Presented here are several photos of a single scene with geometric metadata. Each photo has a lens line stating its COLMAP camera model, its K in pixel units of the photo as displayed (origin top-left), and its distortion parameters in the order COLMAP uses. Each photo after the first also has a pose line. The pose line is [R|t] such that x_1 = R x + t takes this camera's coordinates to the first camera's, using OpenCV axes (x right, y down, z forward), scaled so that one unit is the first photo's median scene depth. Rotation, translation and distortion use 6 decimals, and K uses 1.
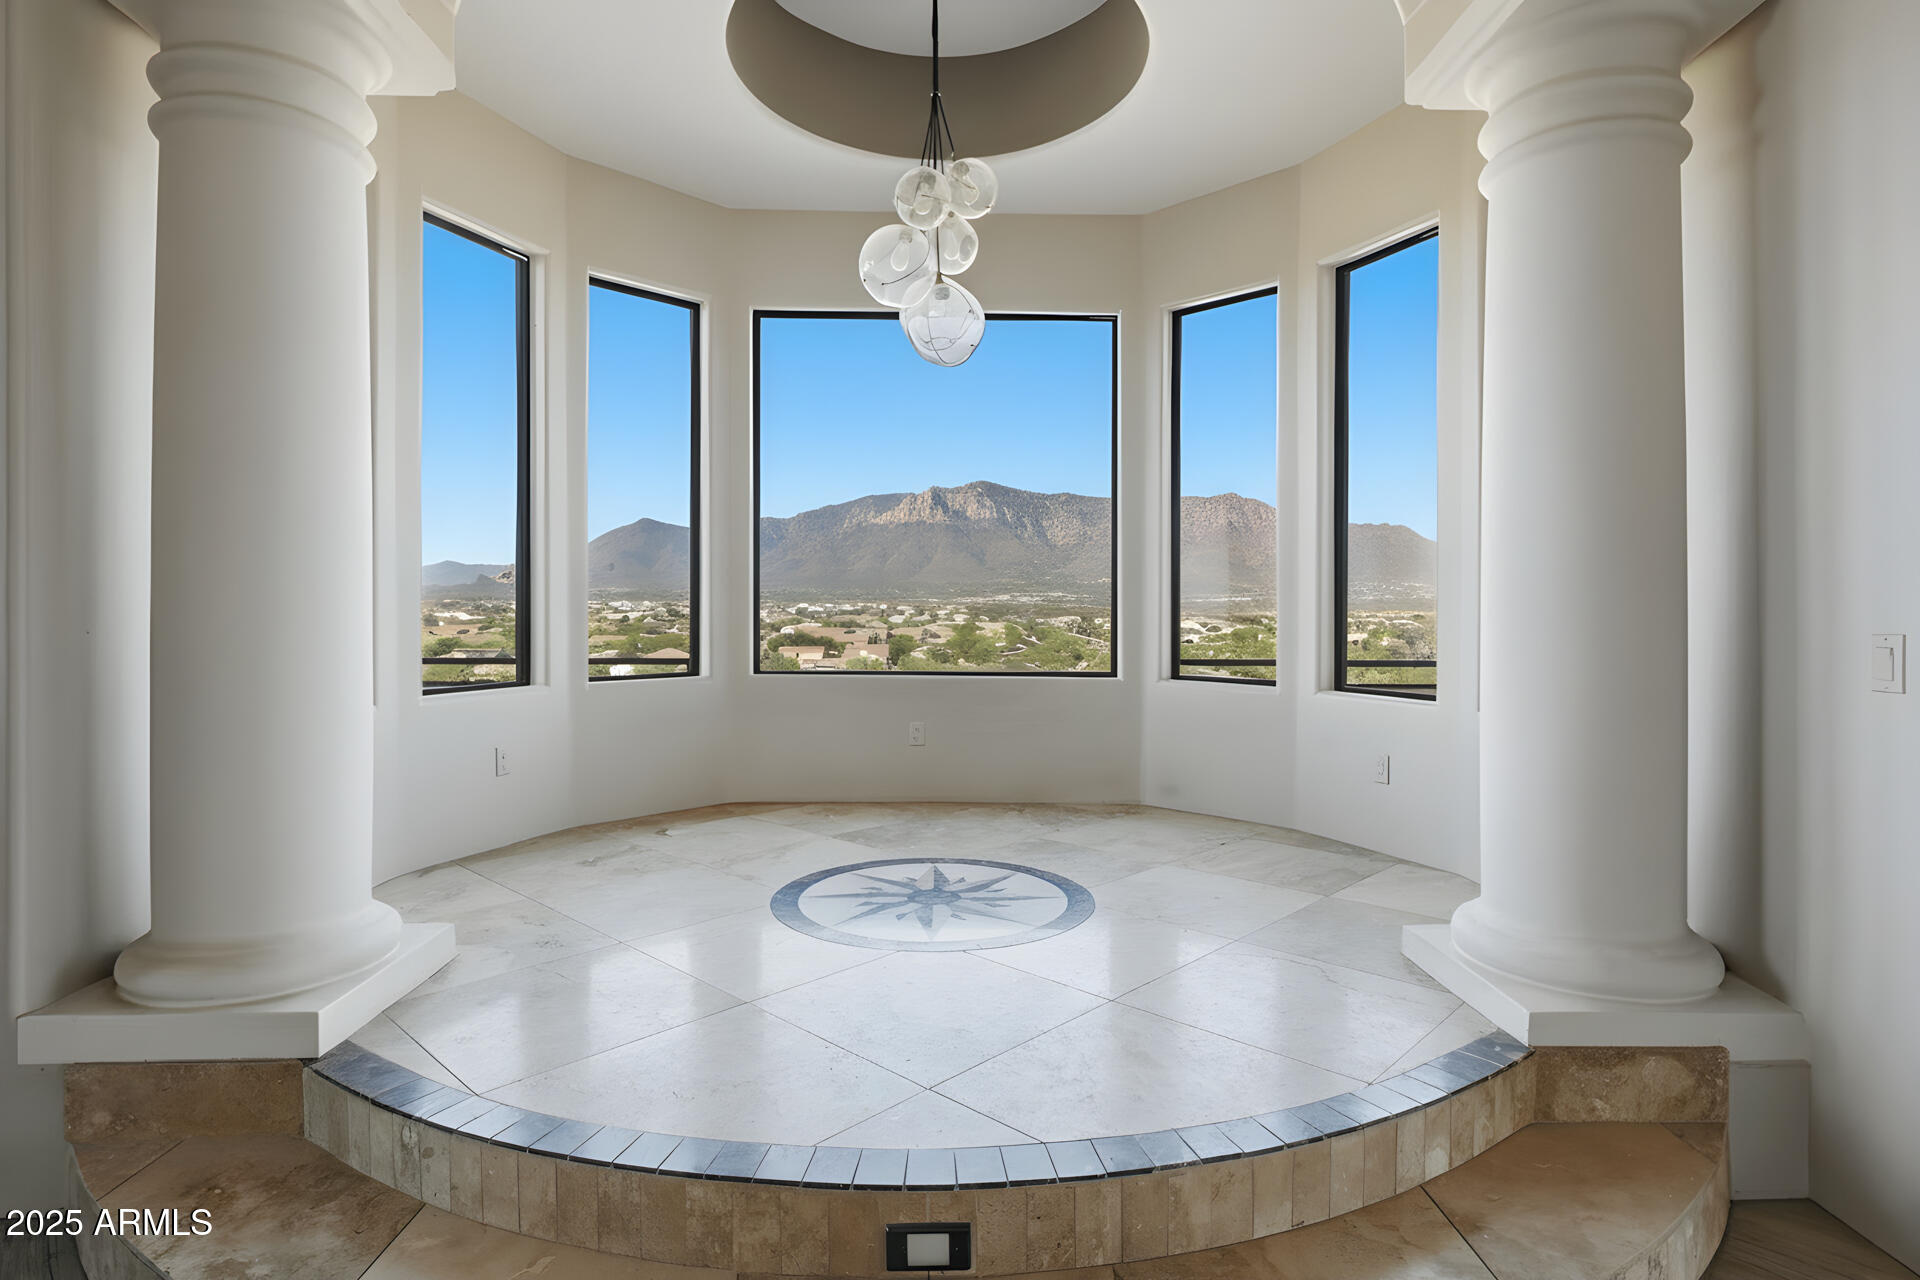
lens RADIAL K [[969.2, 0, 960.0], [0, 969.2, 640.0], [0, 0, 1]] dist [-0.001587, -0.000586]
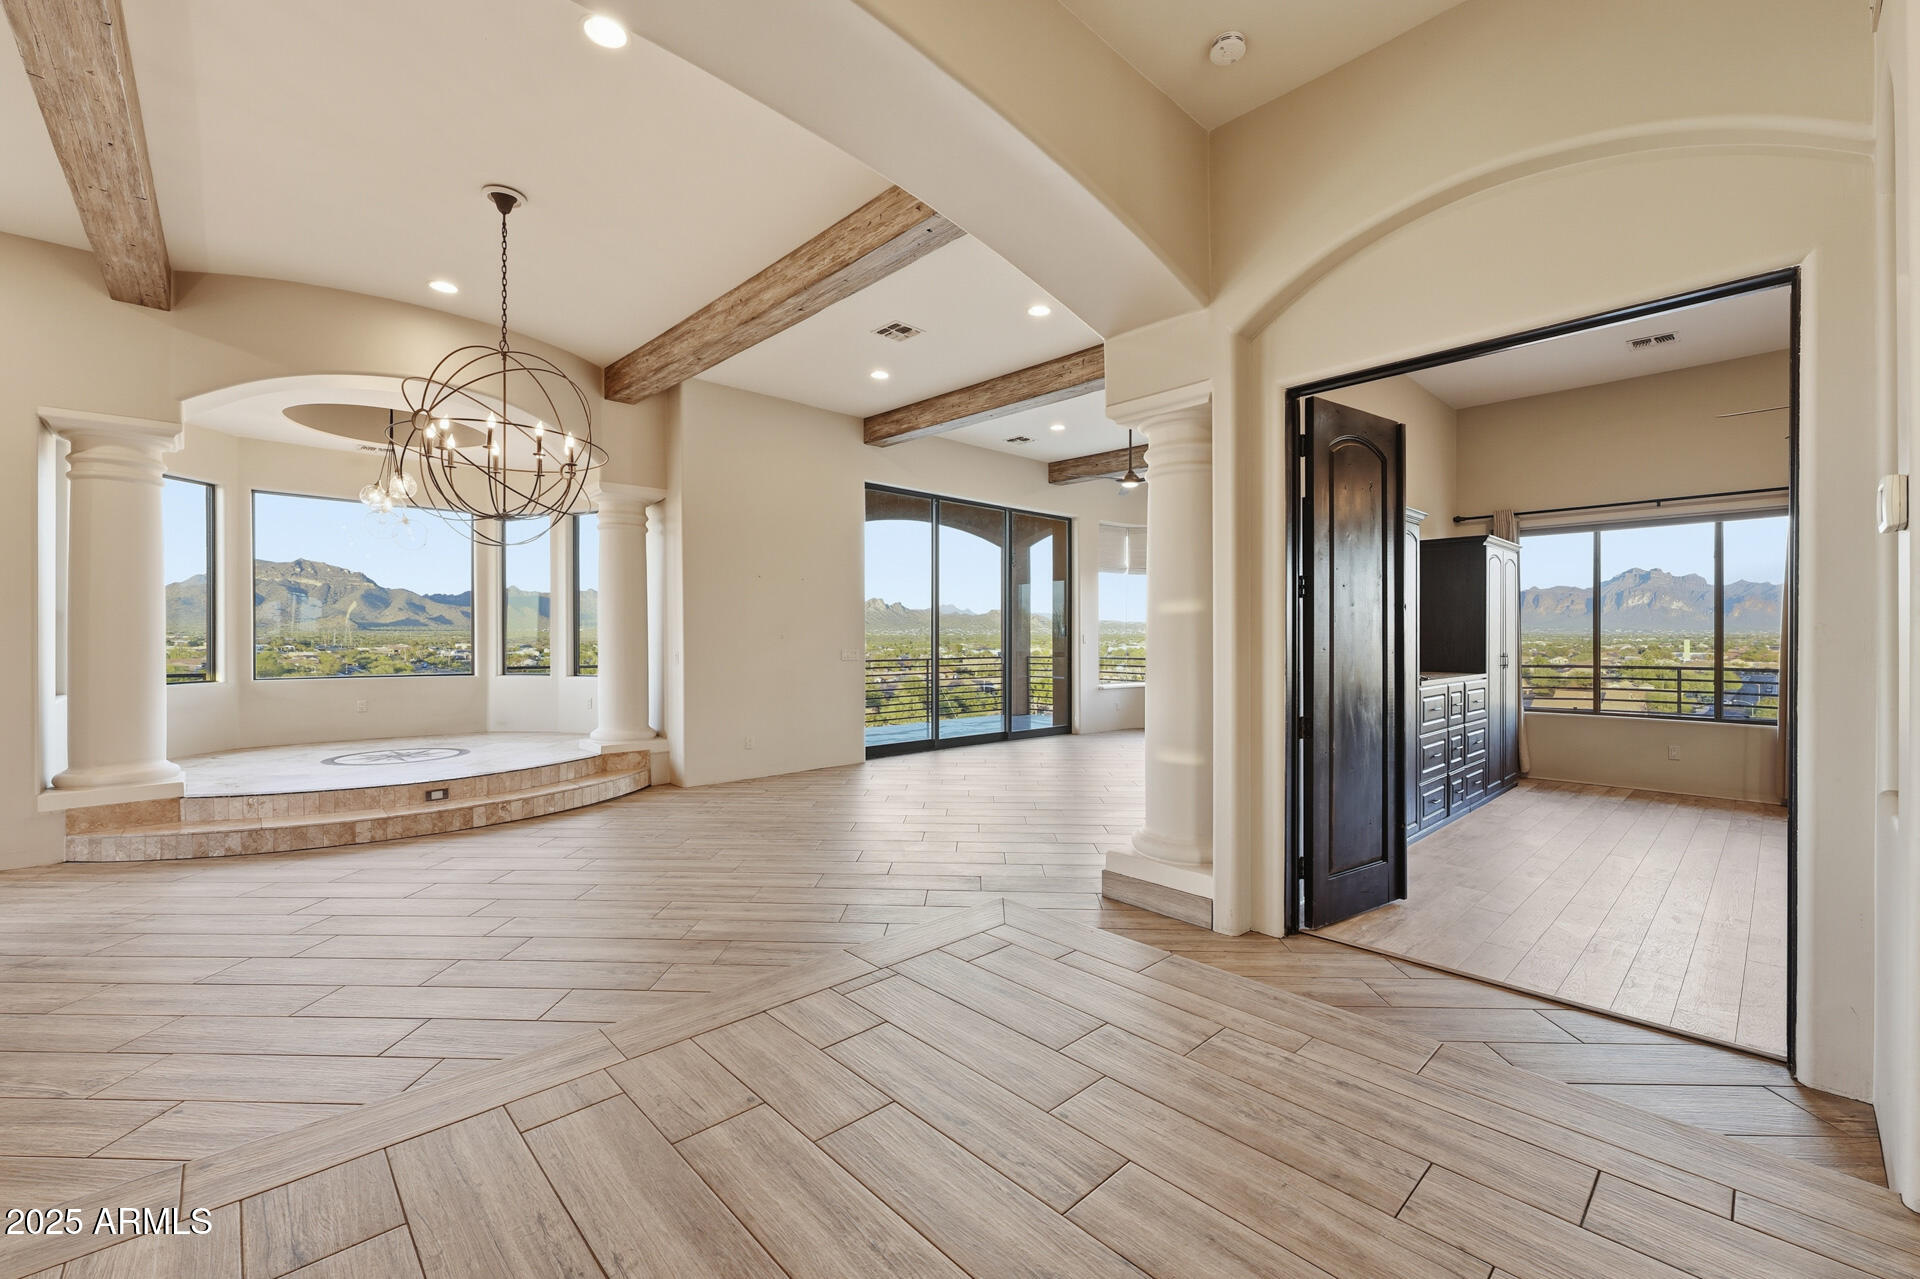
lens RADIAL K [[778.7, 0, 962.1], [0, 778.7, 635.8], [0, 0, 1]] dist [0.002577, -0.000692]
pose [[0.737891, 0.000348, 0.674920, -0.392658], [0.021262, 0.999492, -0.023762, 0.023785], [-0.674585, 0.031884, 0.737508, -1.920835]]
